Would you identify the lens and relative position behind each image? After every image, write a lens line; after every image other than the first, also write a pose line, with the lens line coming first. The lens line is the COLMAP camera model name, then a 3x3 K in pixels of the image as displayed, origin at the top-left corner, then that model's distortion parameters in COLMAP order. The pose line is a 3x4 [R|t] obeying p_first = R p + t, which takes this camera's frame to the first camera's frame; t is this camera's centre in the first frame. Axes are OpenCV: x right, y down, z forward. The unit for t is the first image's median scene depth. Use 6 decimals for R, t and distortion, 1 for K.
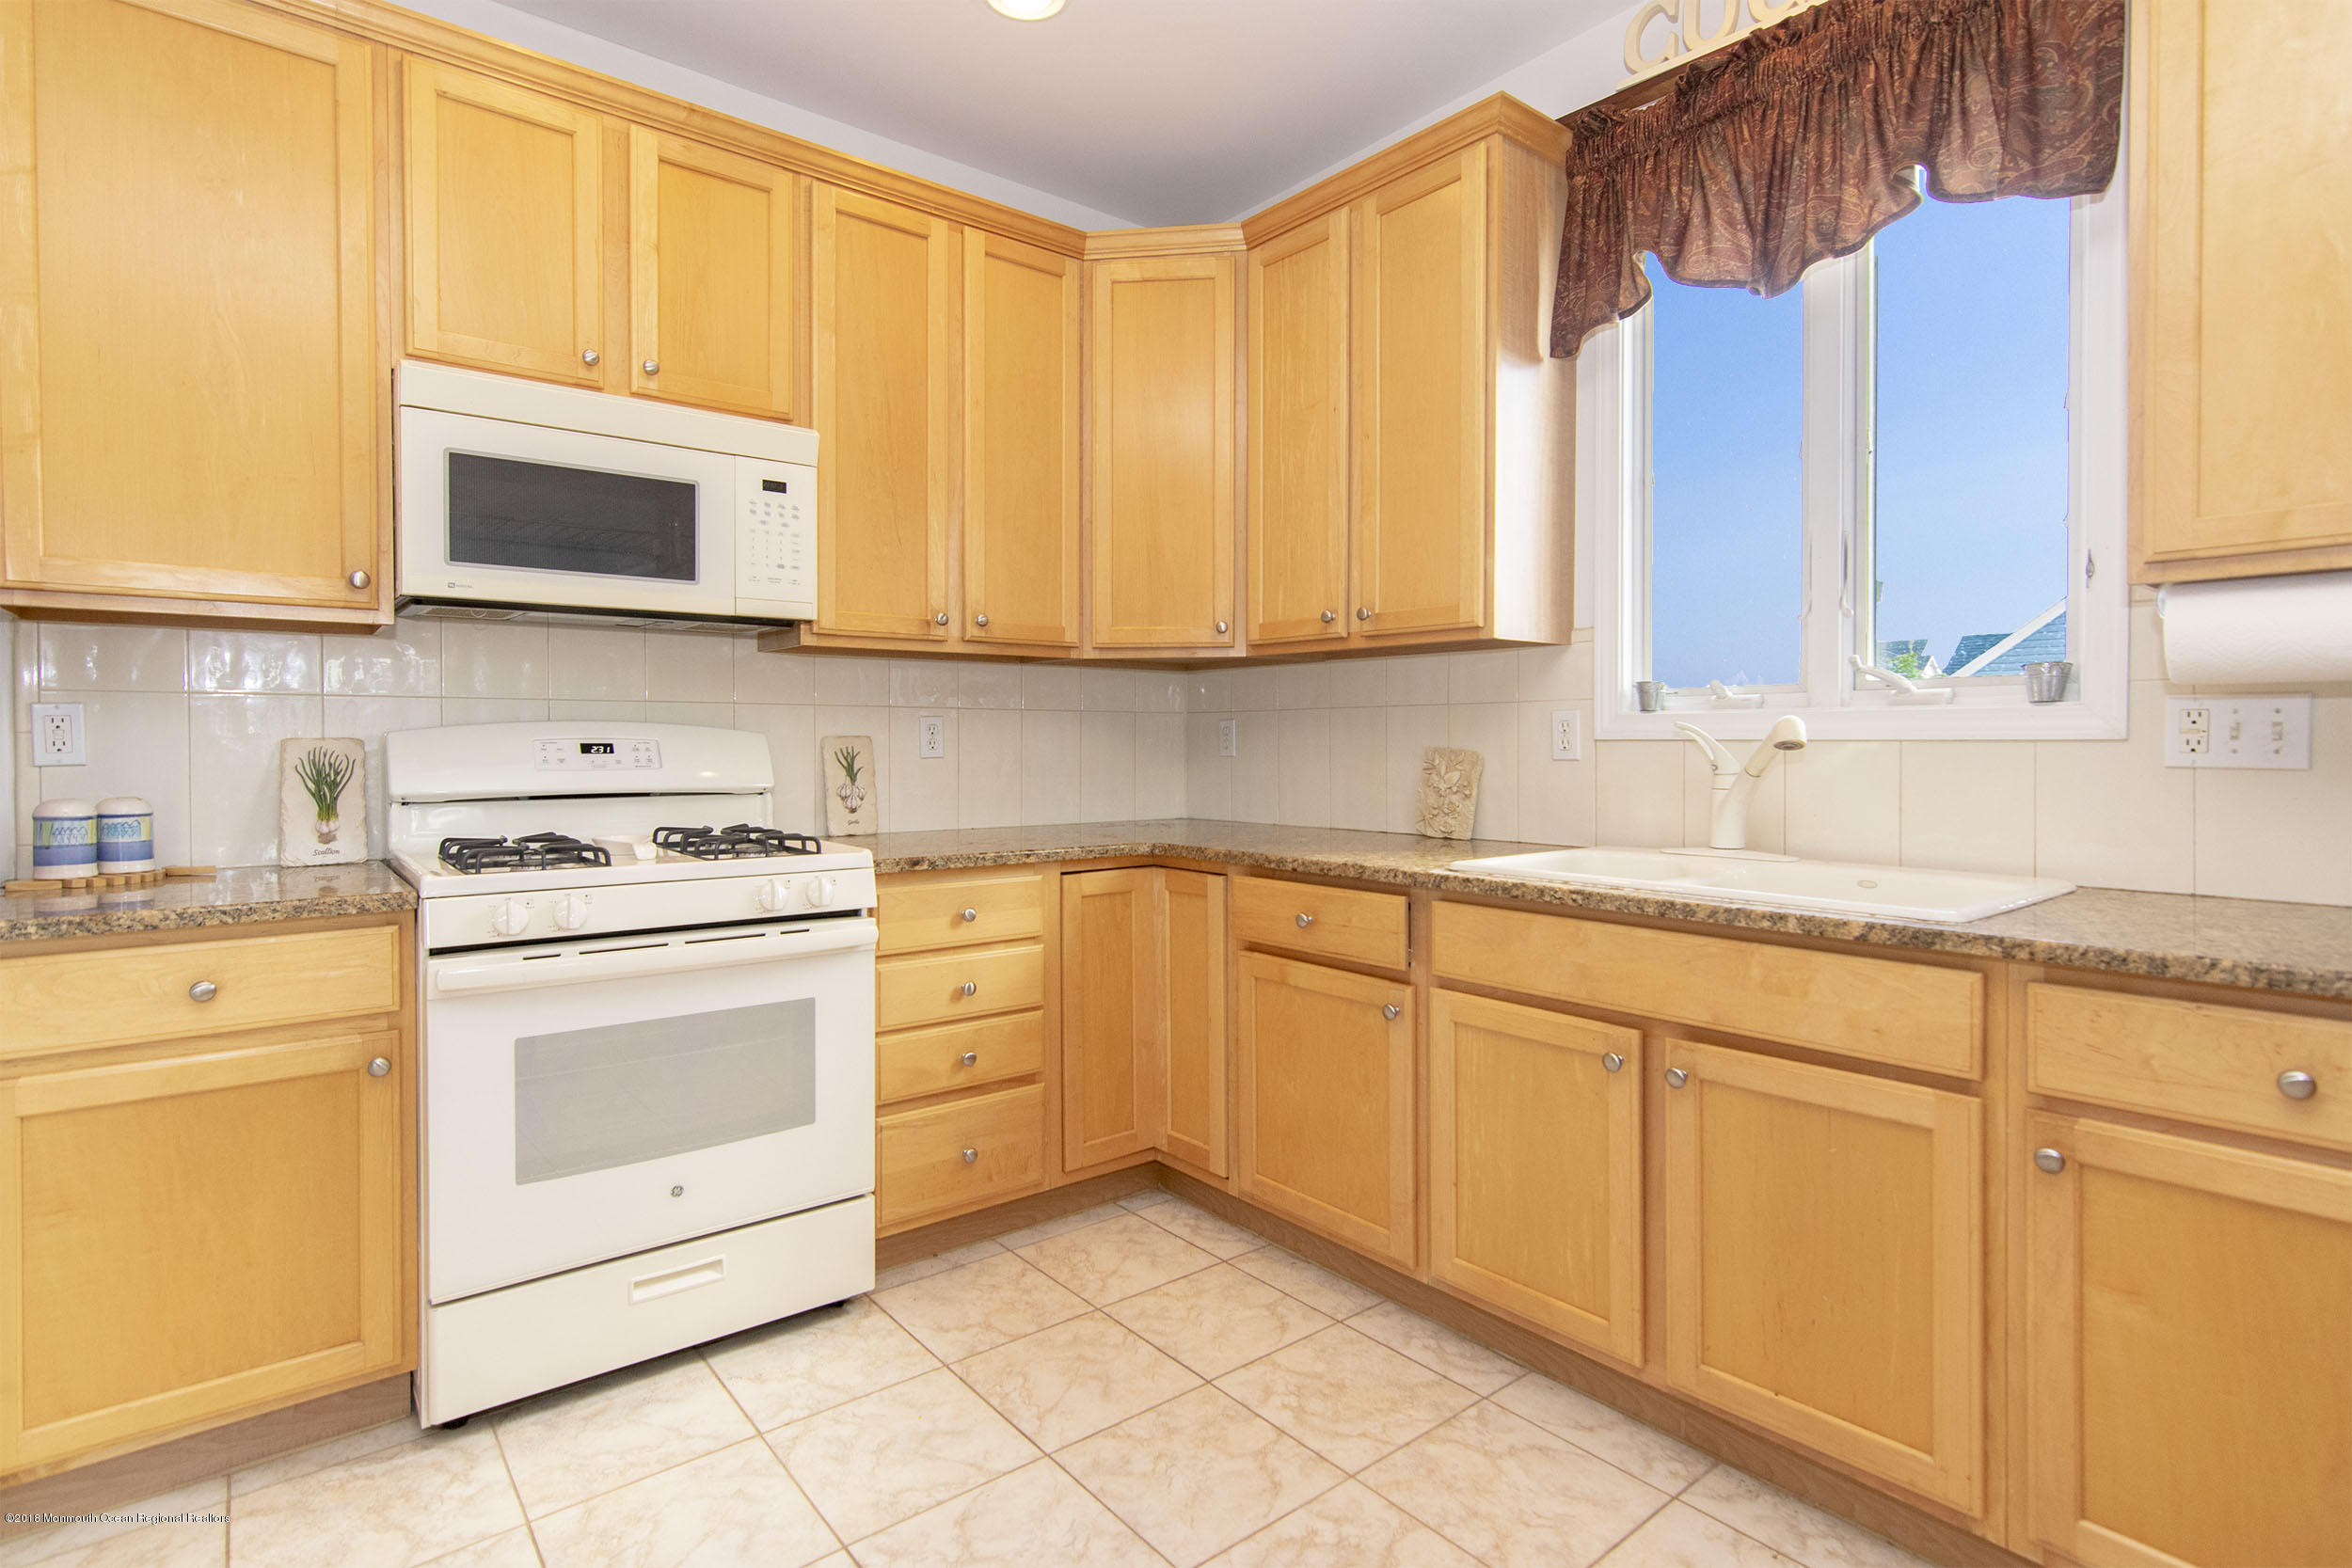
lens RADIAL K [[1151.0, 0, 1204.7], [0, 1151.0, 759.1], [0, 0, 1]] dist [-0.000163, 0.001263]
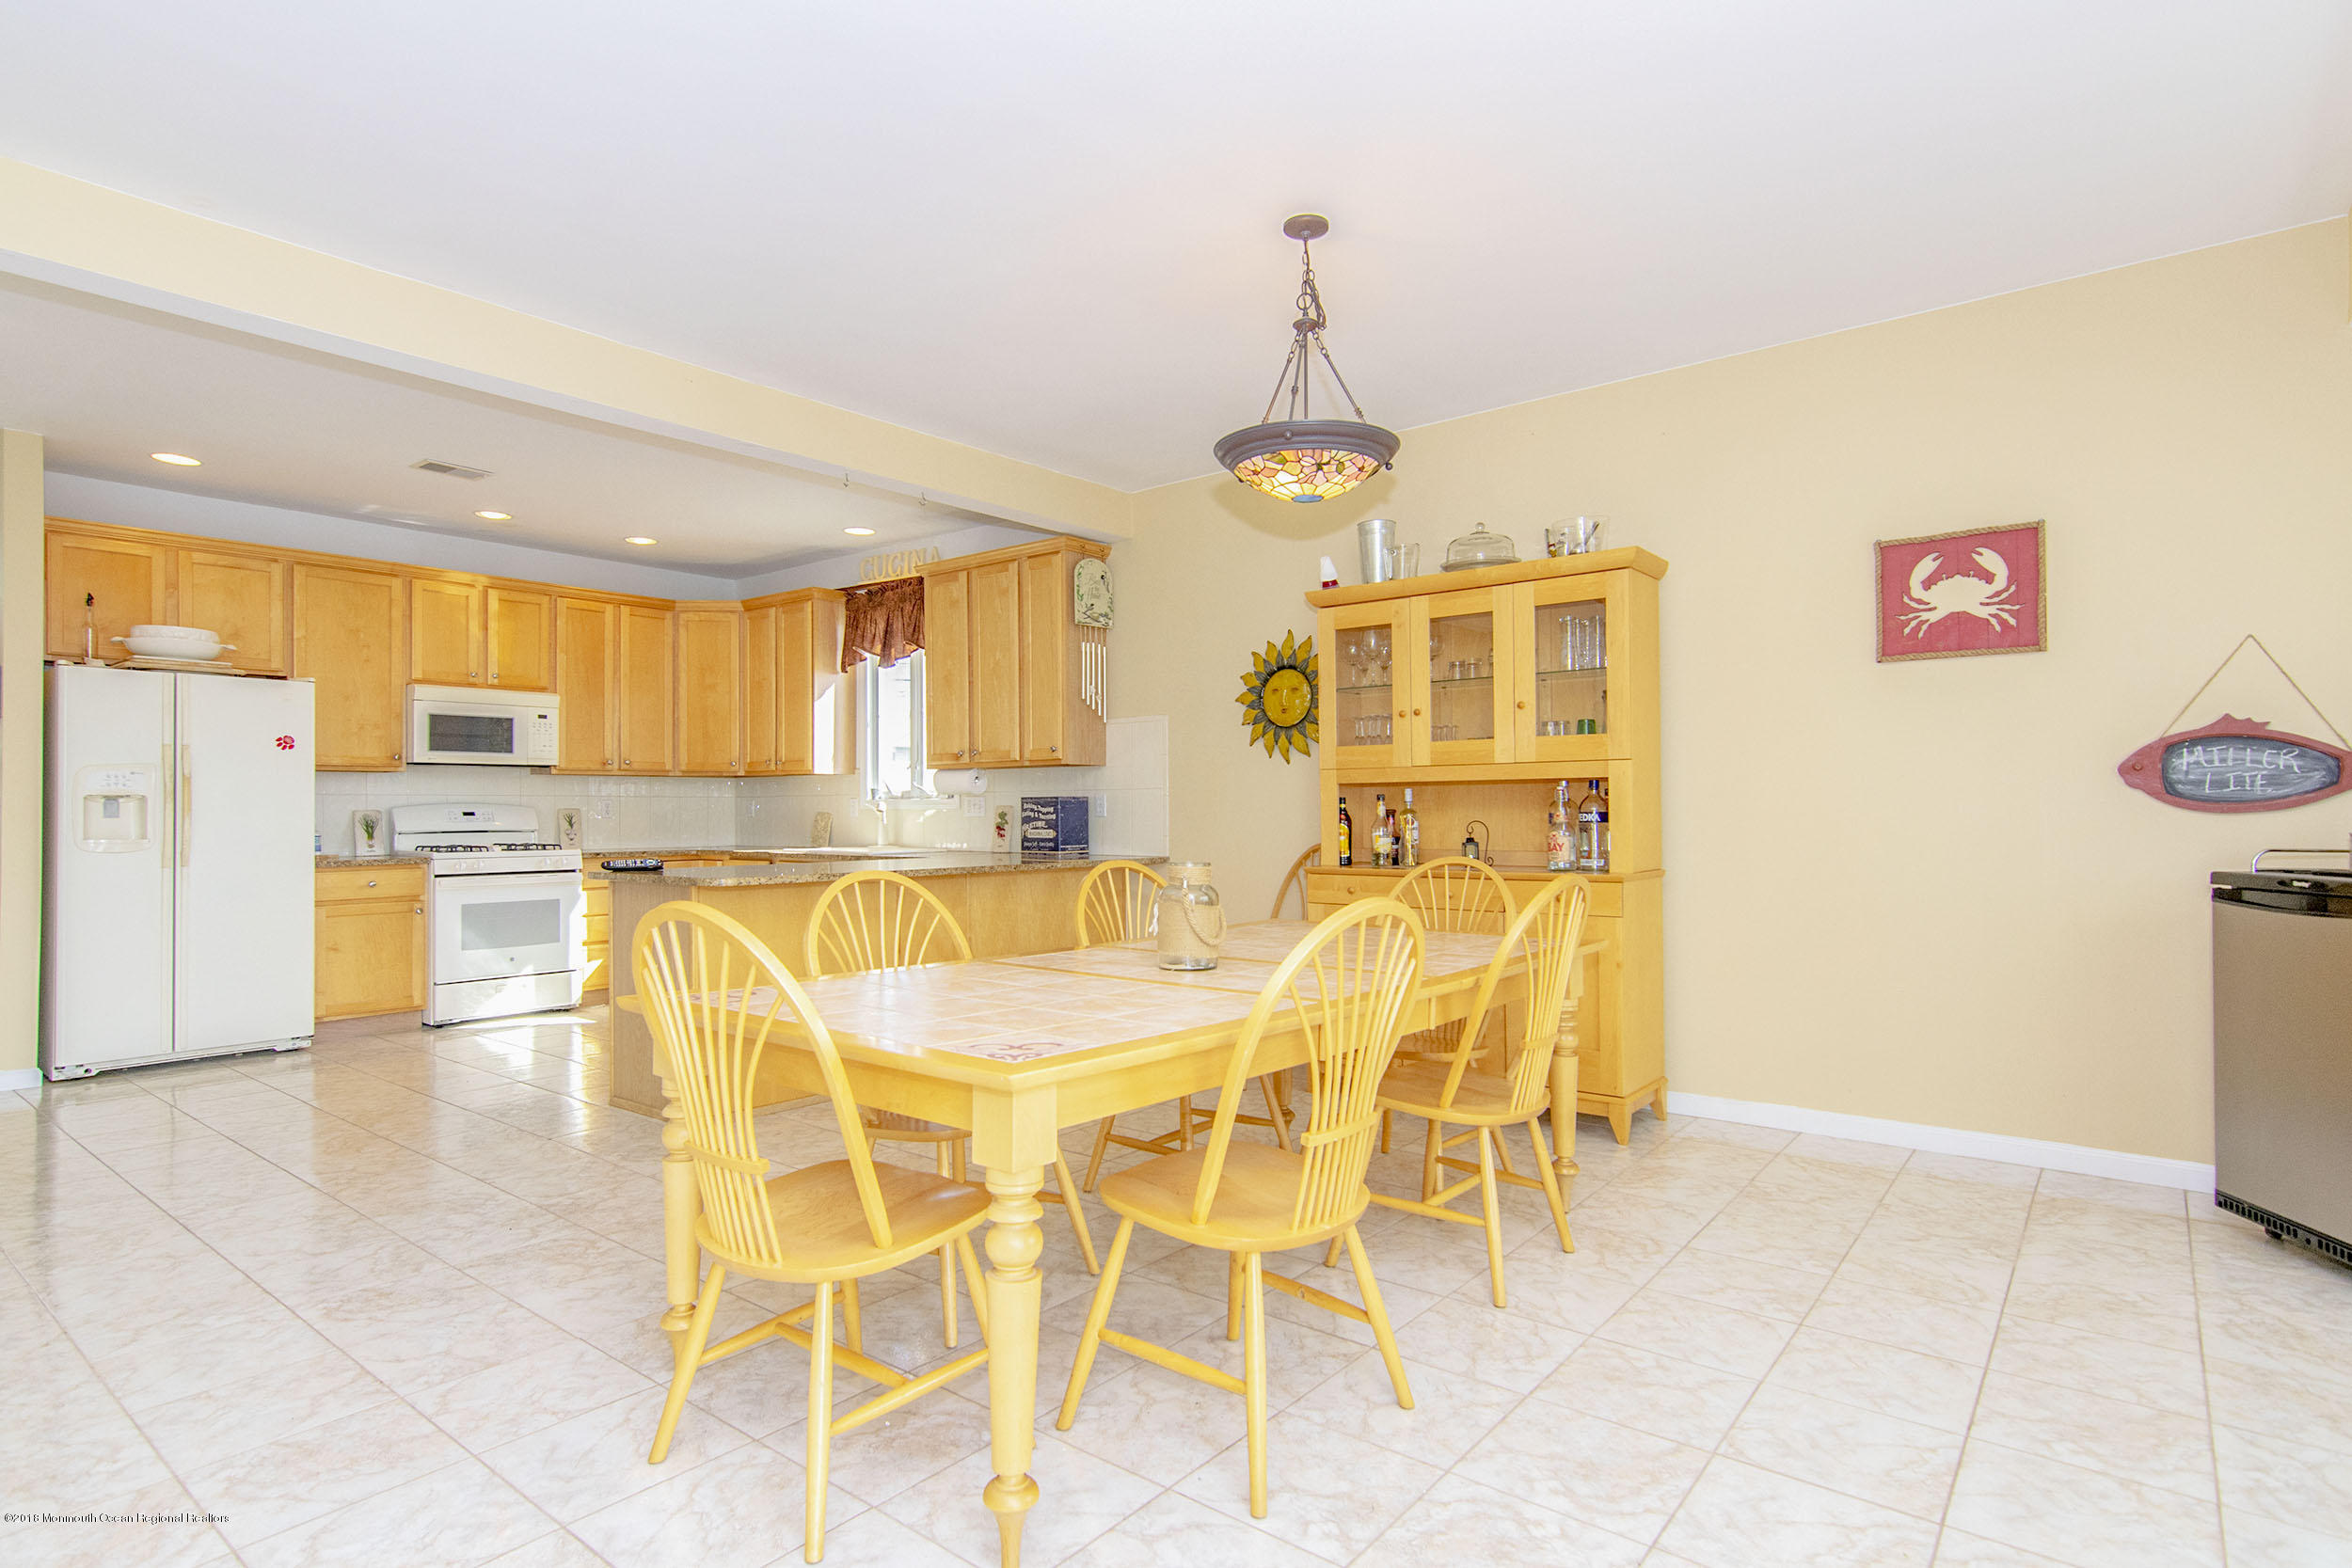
lens RADIAL K [[1204.4, 0, 1221.3], [0, 1204.4, 792.7], [0, 0, 1]] dist [0.003349, 0.001019]
pose [[0.972987, -0.001140, 0.230859, 0.559667], [0.007274, 0.999643, -0.025721, 0.029404], [-0.230747, 0.026706, 0.972647, -2.263278]]
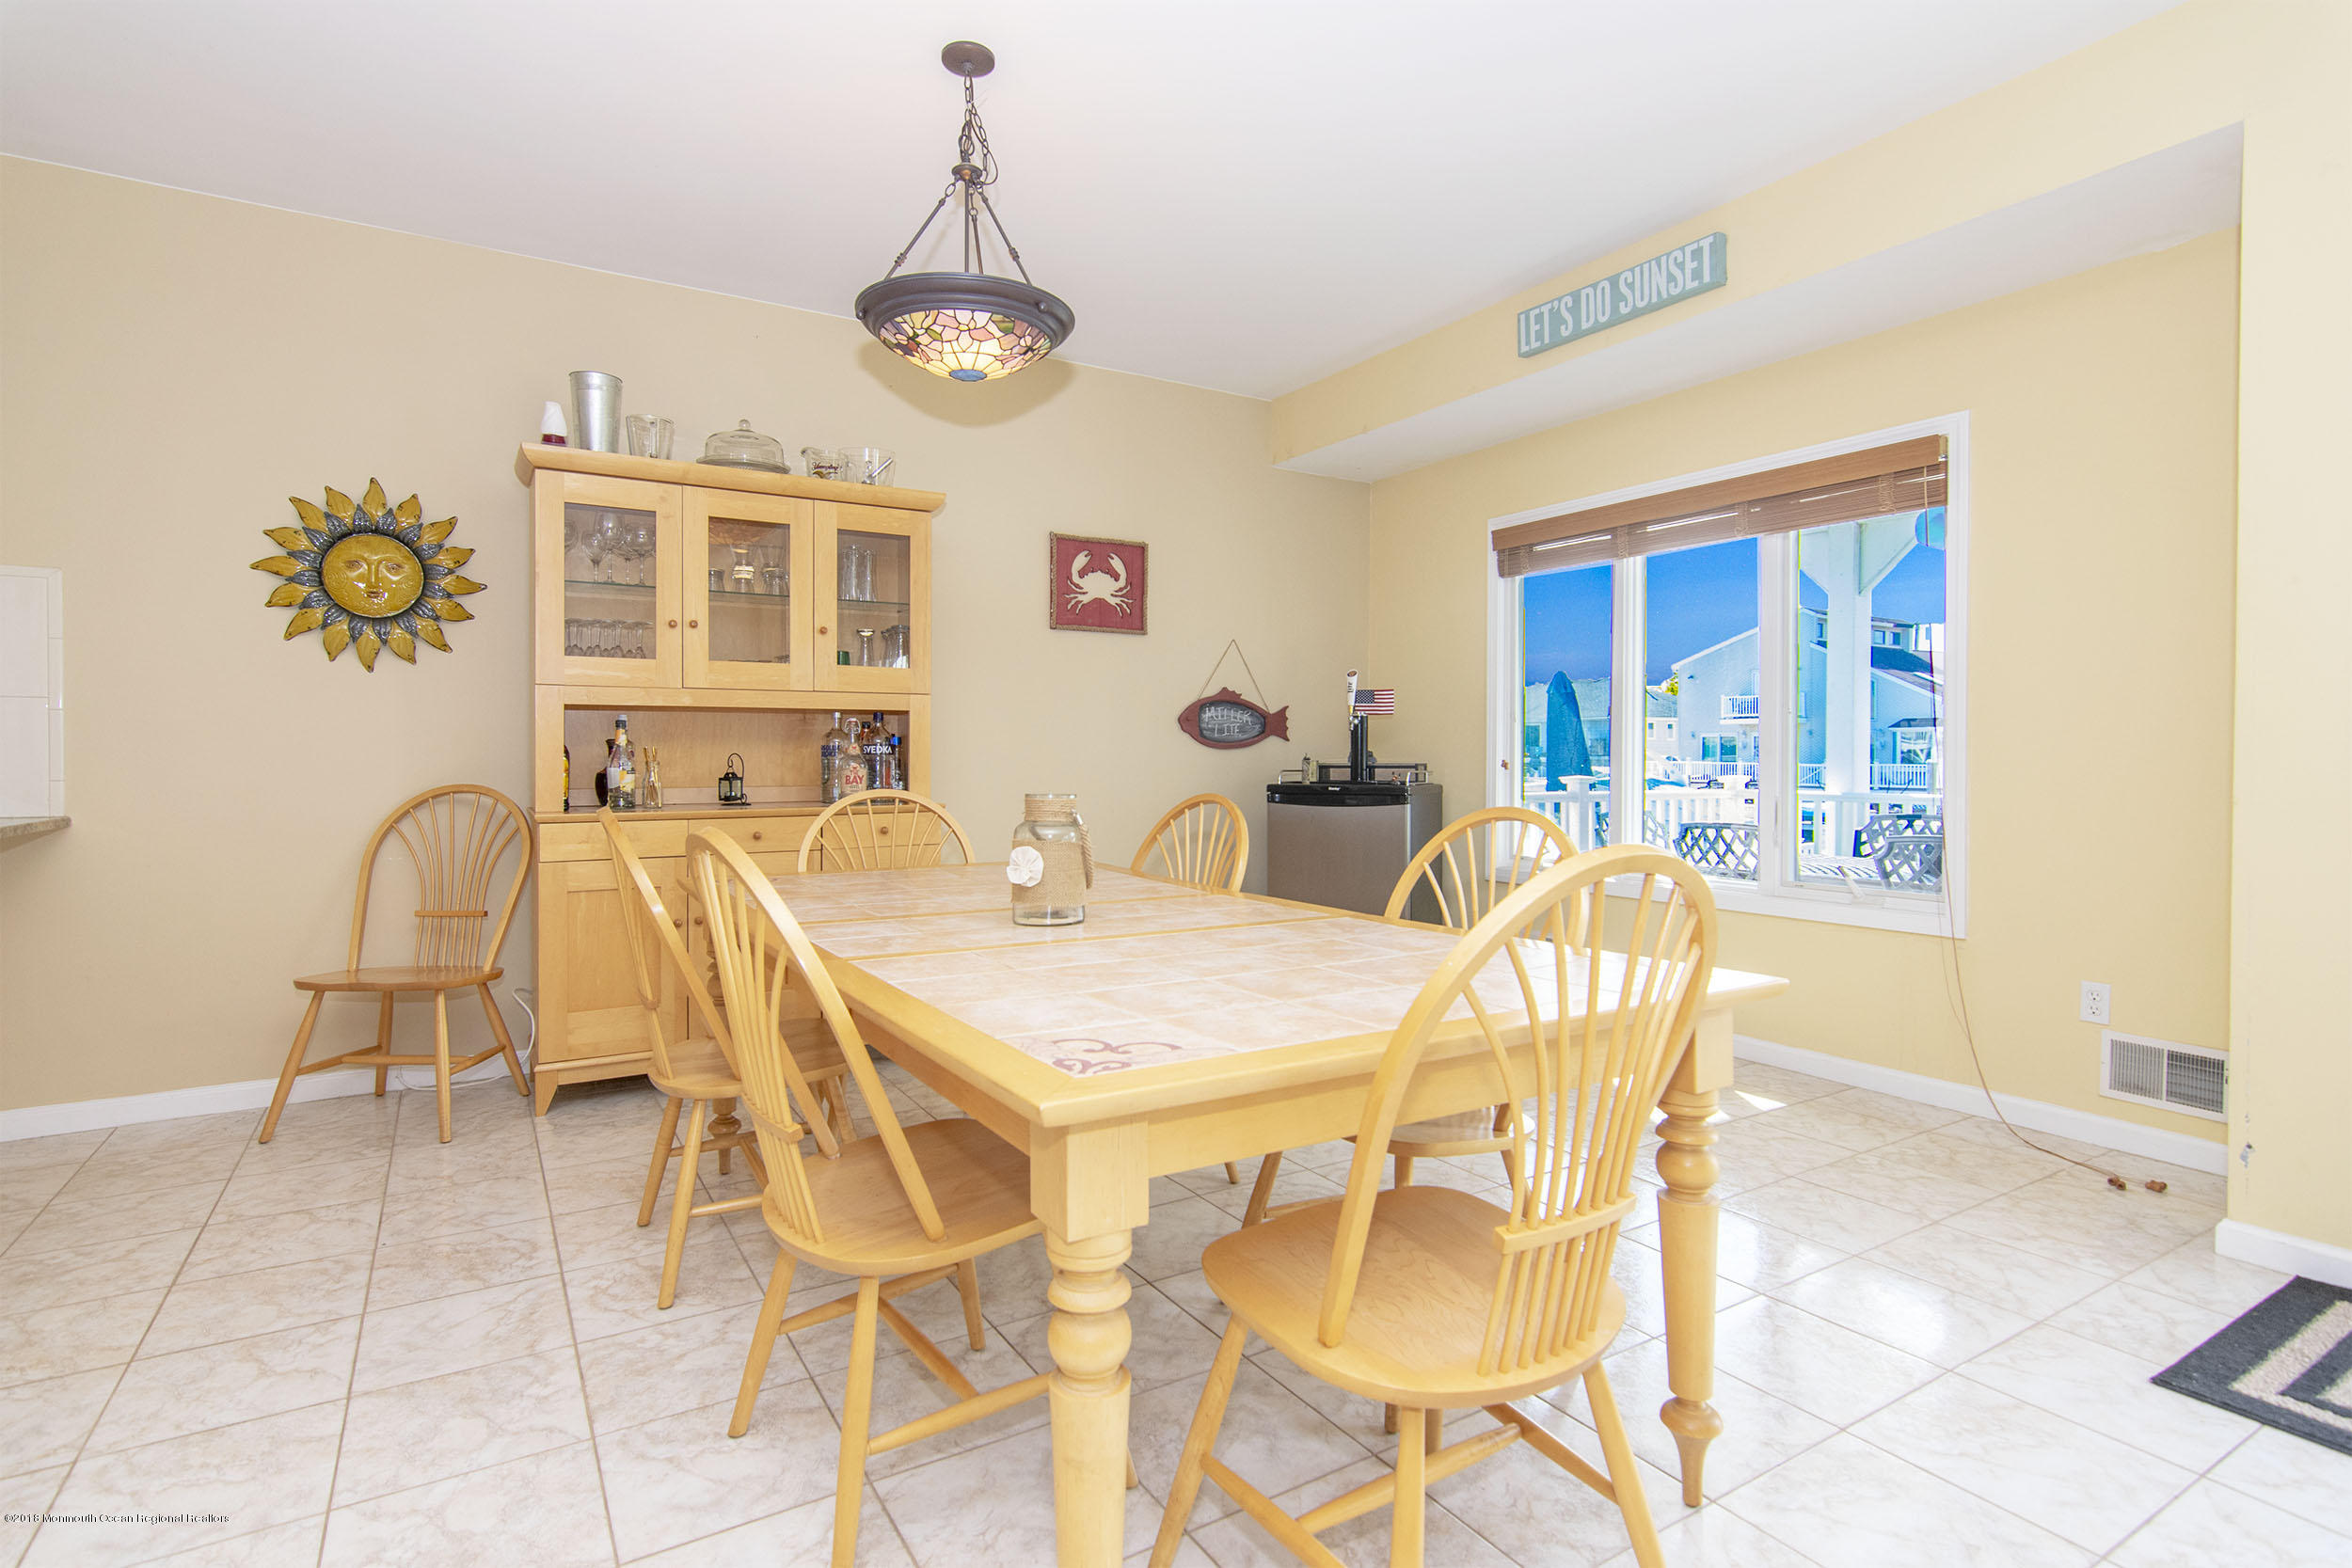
lens RADIAL K [[1131.5, 0, 1142.4], [0, 1131.5, 755.0], [0, 0, 1]] dist [0.000178, 0.000453]
pose [[0.144122, 0.002158, 0.989558, -0.145526], [0.012022, 0.999920, -0.003932, 0.044225], [-0.989487, 0.012463, 0.144085, -1.235124]]
